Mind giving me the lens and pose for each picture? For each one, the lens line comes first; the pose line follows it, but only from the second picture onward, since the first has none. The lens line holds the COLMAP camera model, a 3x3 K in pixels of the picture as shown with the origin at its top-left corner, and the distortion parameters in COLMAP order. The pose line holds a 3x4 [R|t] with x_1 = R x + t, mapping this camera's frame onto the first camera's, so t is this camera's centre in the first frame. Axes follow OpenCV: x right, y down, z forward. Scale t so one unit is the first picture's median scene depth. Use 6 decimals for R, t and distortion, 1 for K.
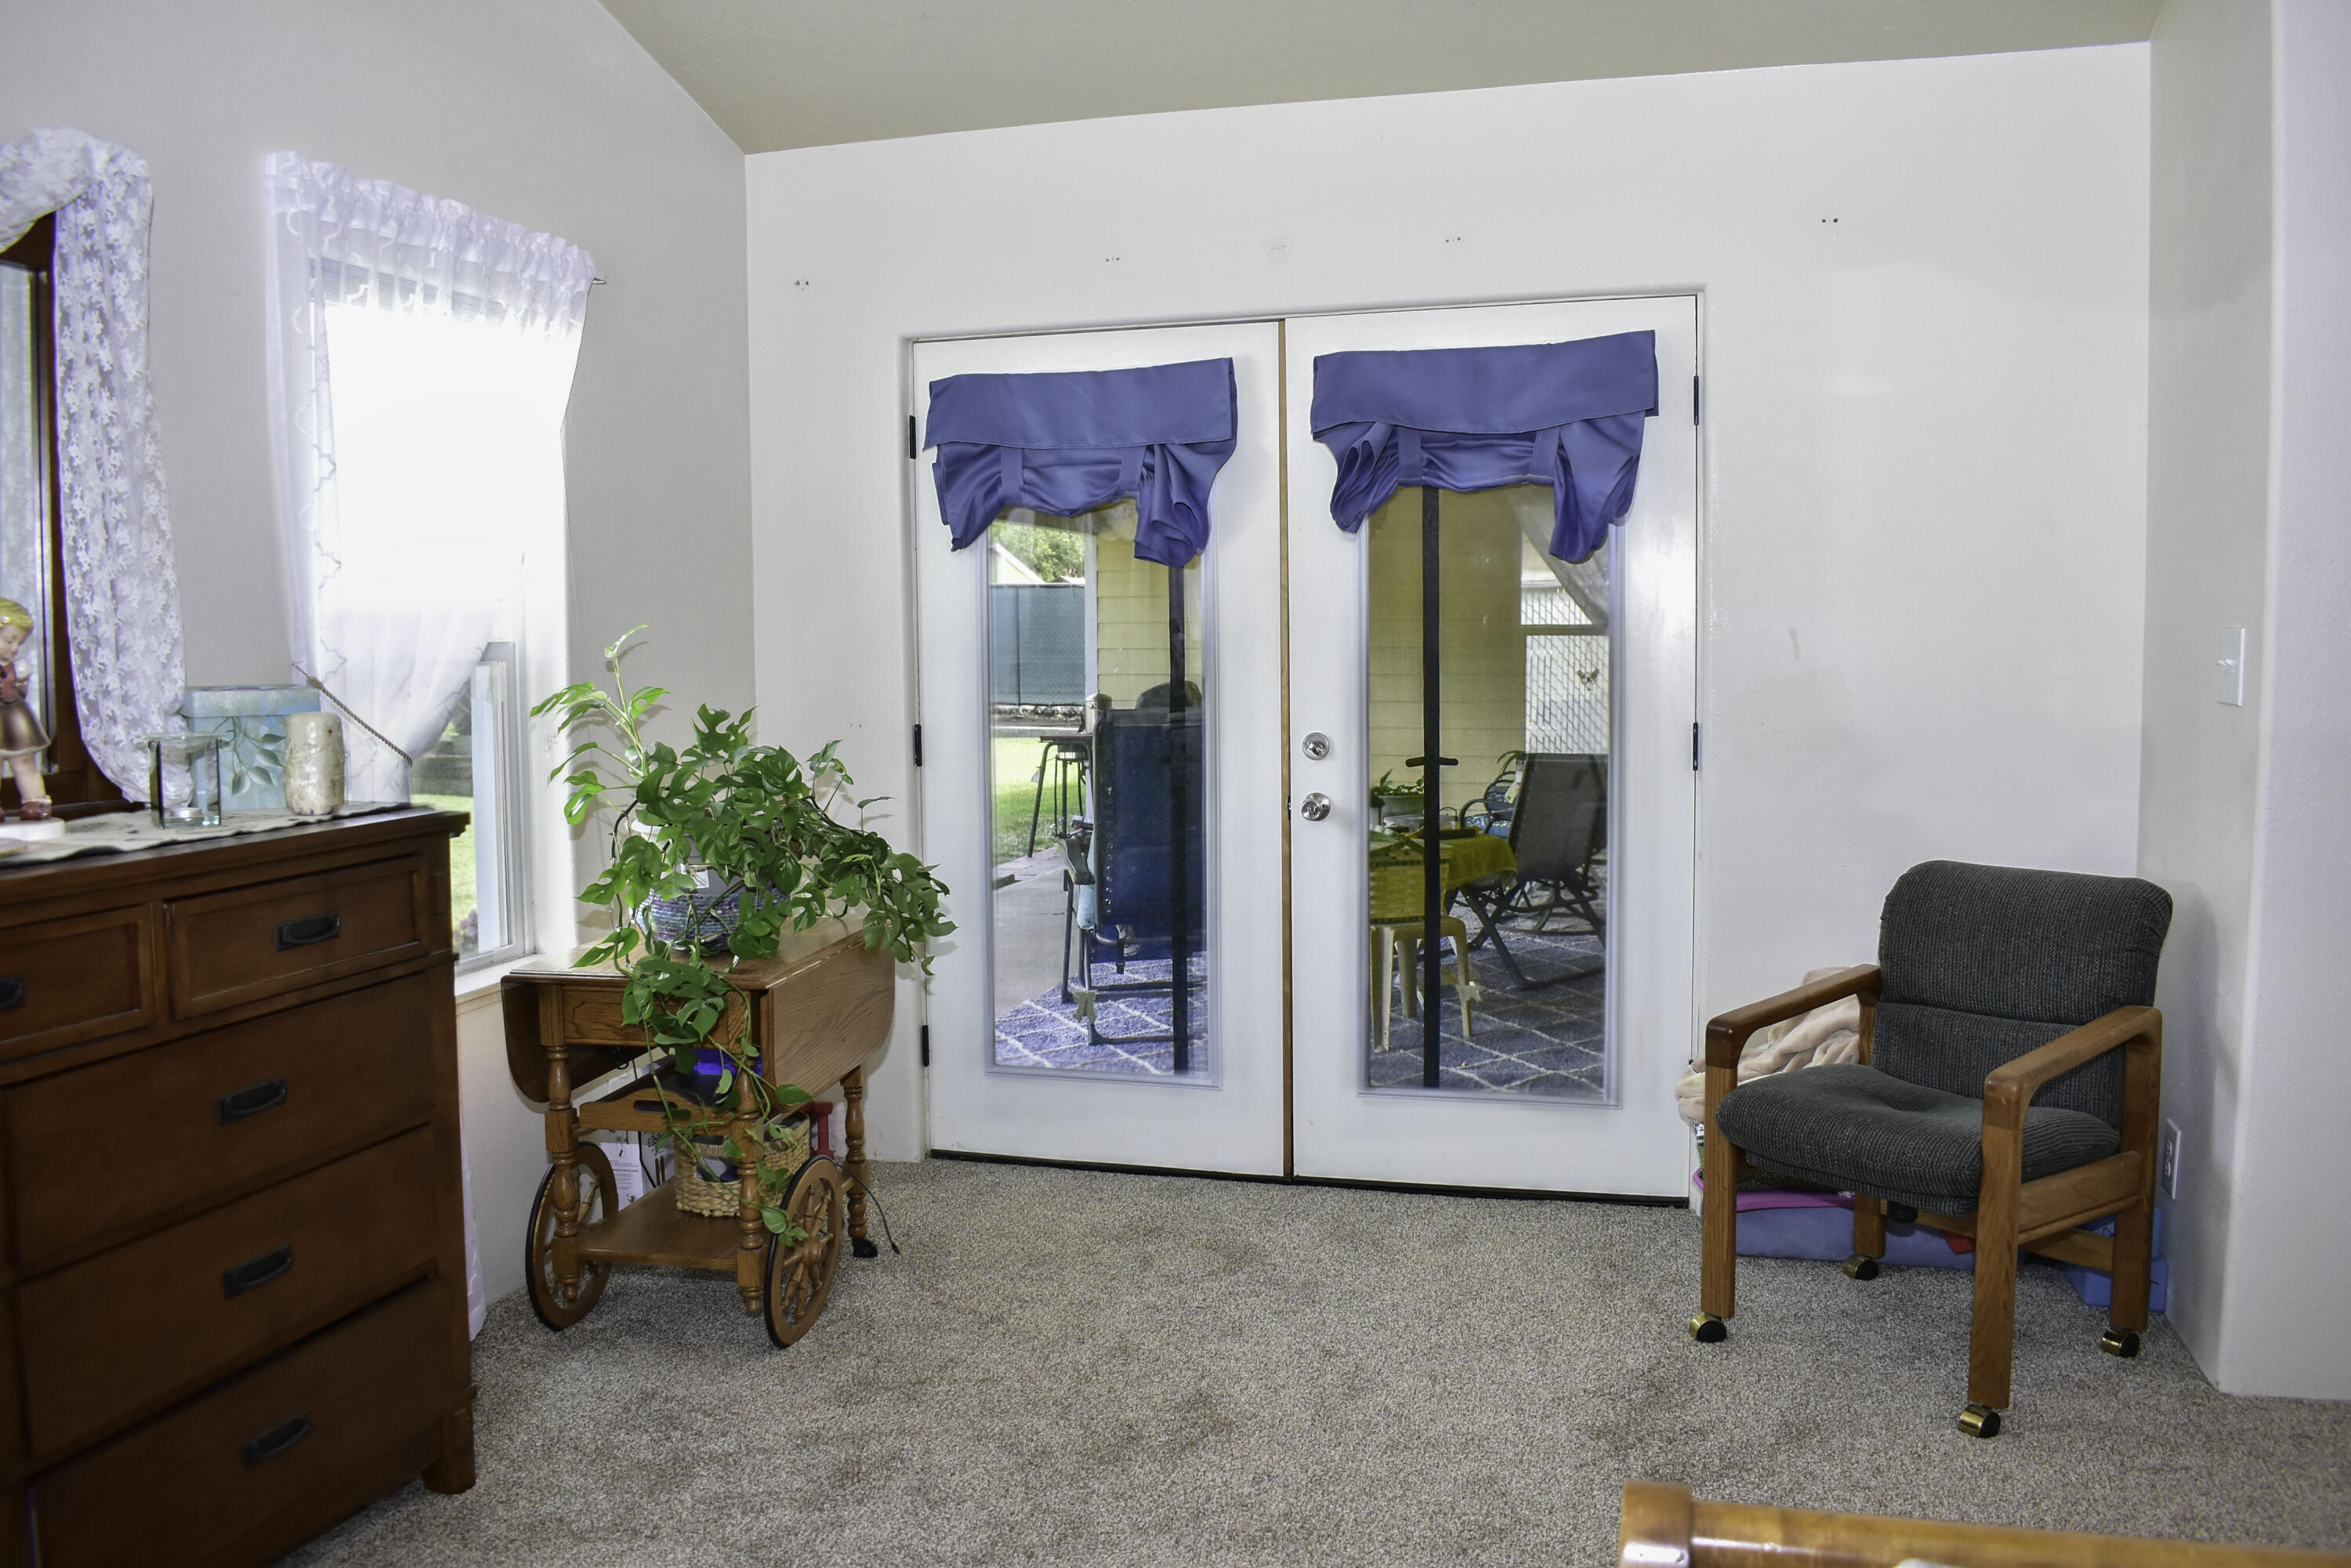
lens RADIAL K [[1845.6, 0, 1125.1], [0, 1845.6, 781.7], [0, 0, 1]] dist [-0.125991, 0.043851]
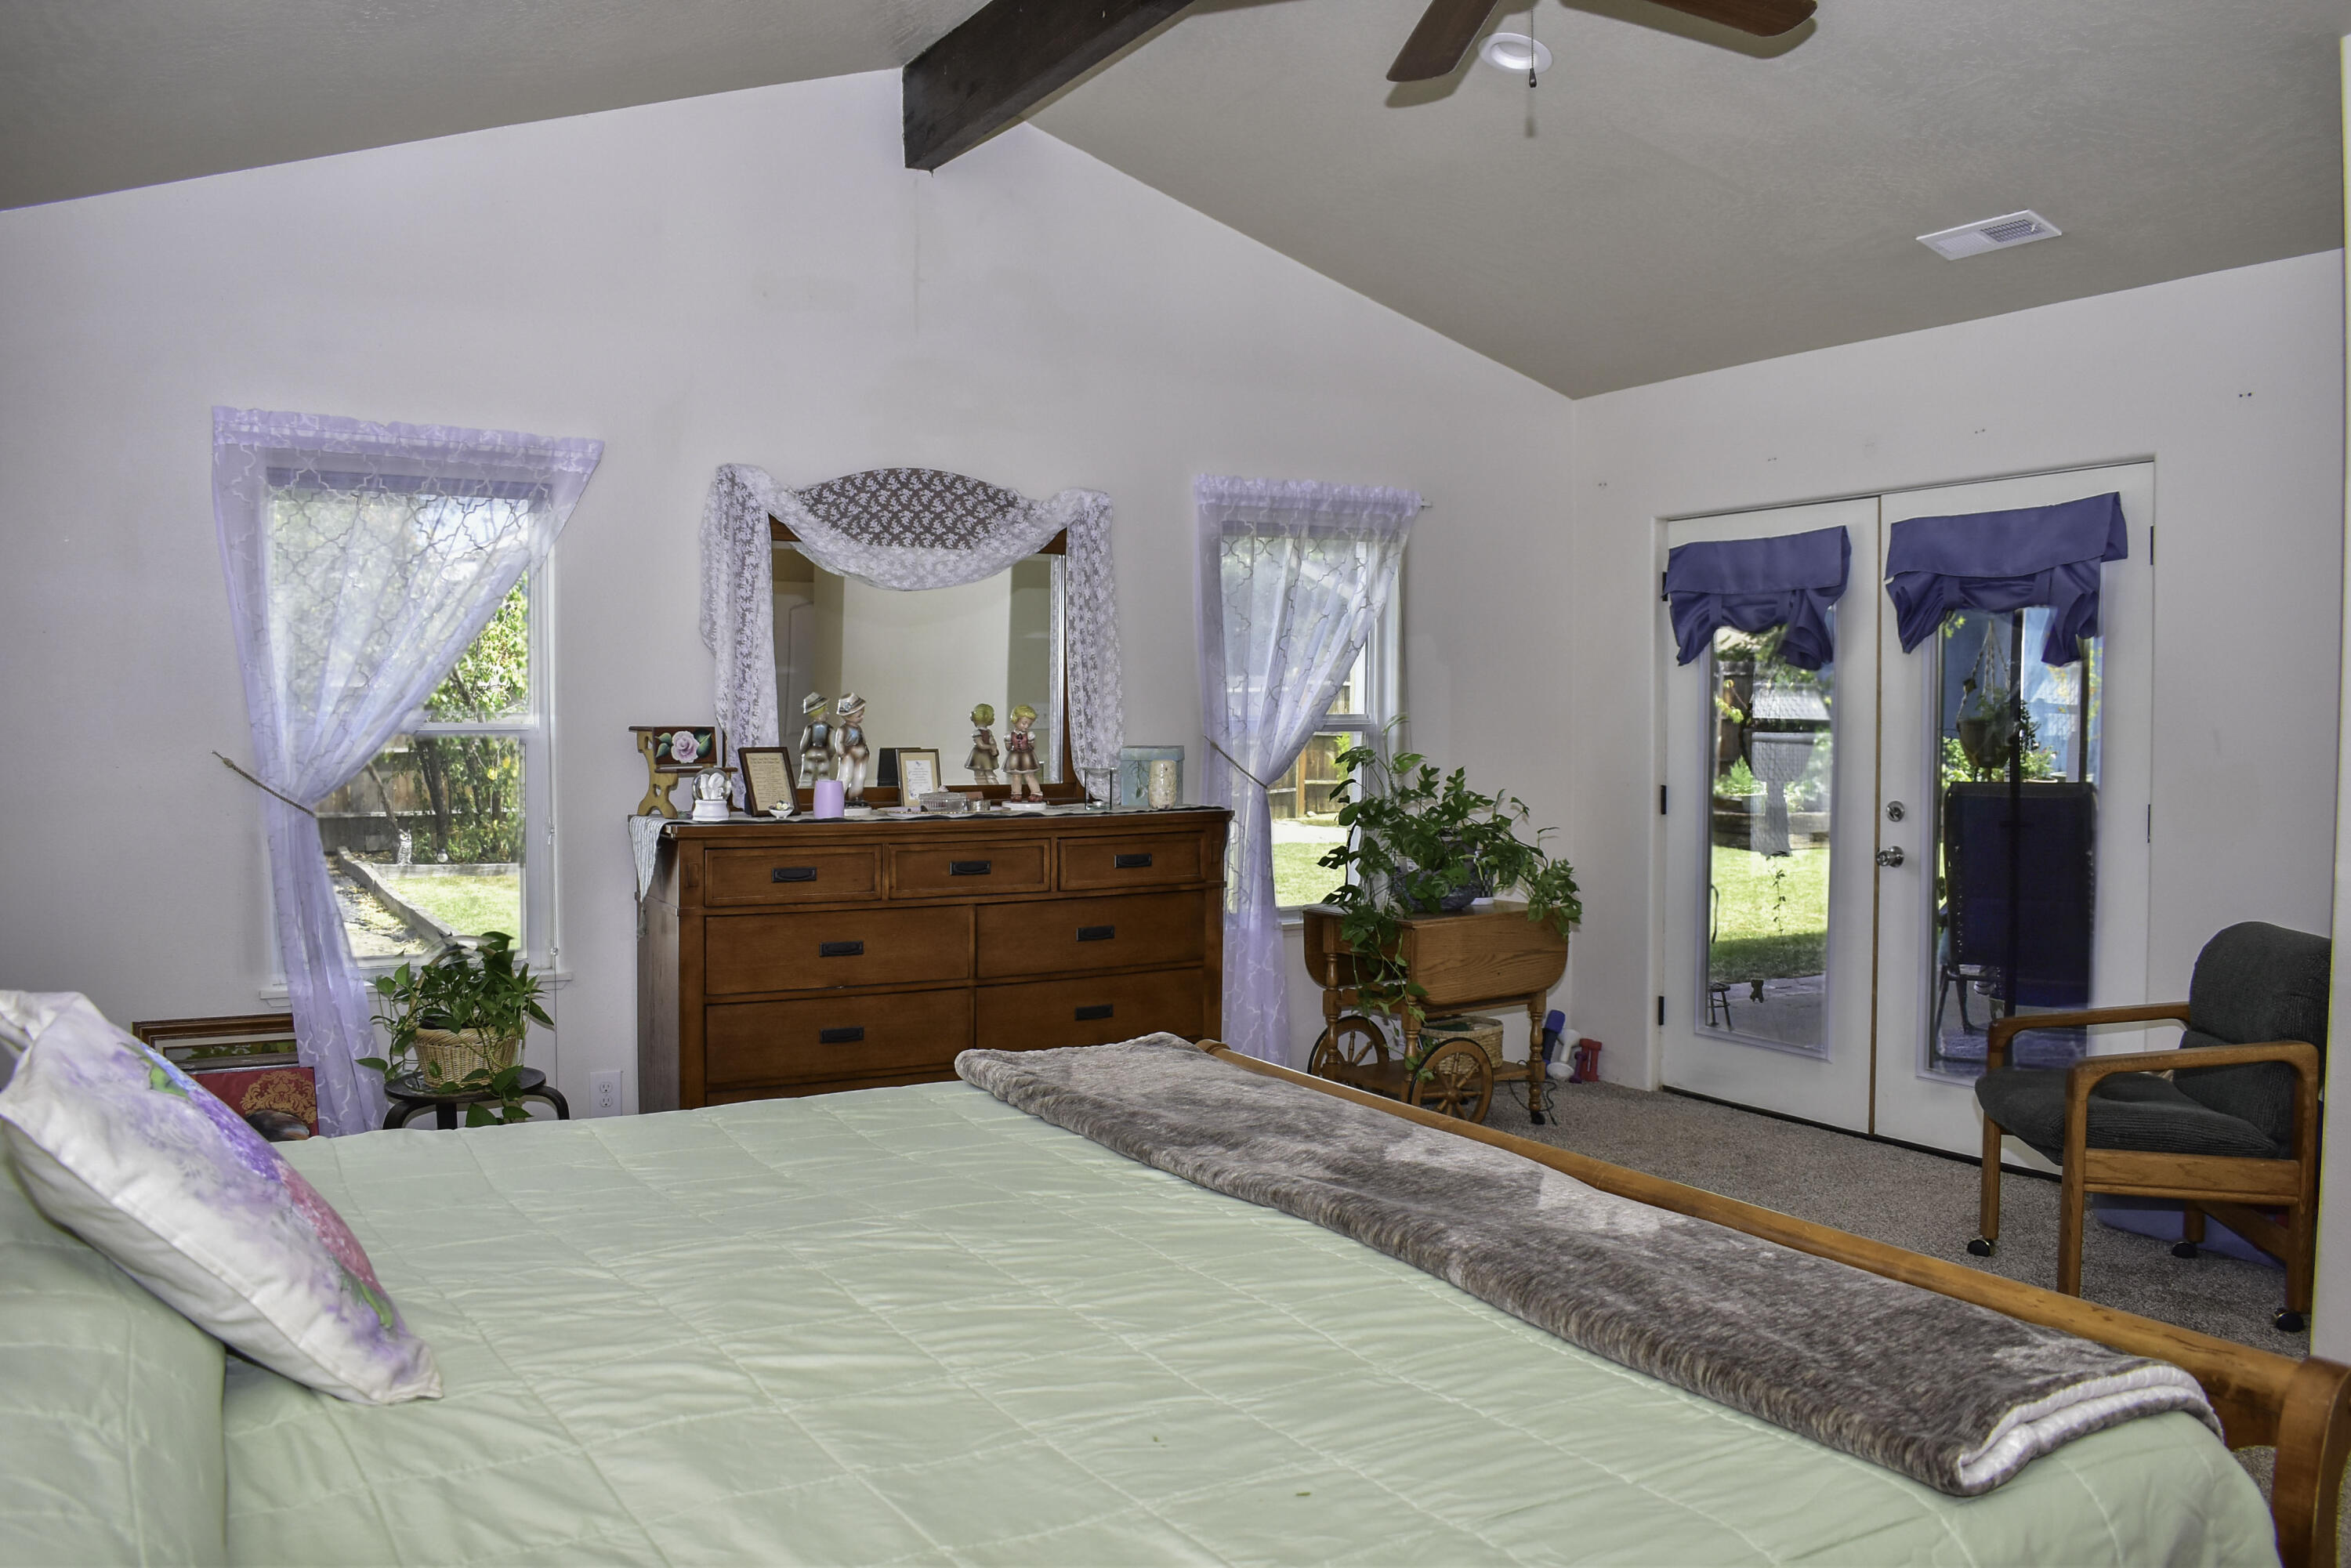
lens RADIAL K [[1678.3, 0, 1072.9], [0, 1678.3, 757.2], [0, 0, 1]] dist [-0.003317, -0.230200]
pose [[0.685814, 0.029678, -0.727172, 0.642213], [-0.062536, 0.997876, -0.018253, 0.000794], [0.725085, 0.057993, 0.686213, -0.293301]]
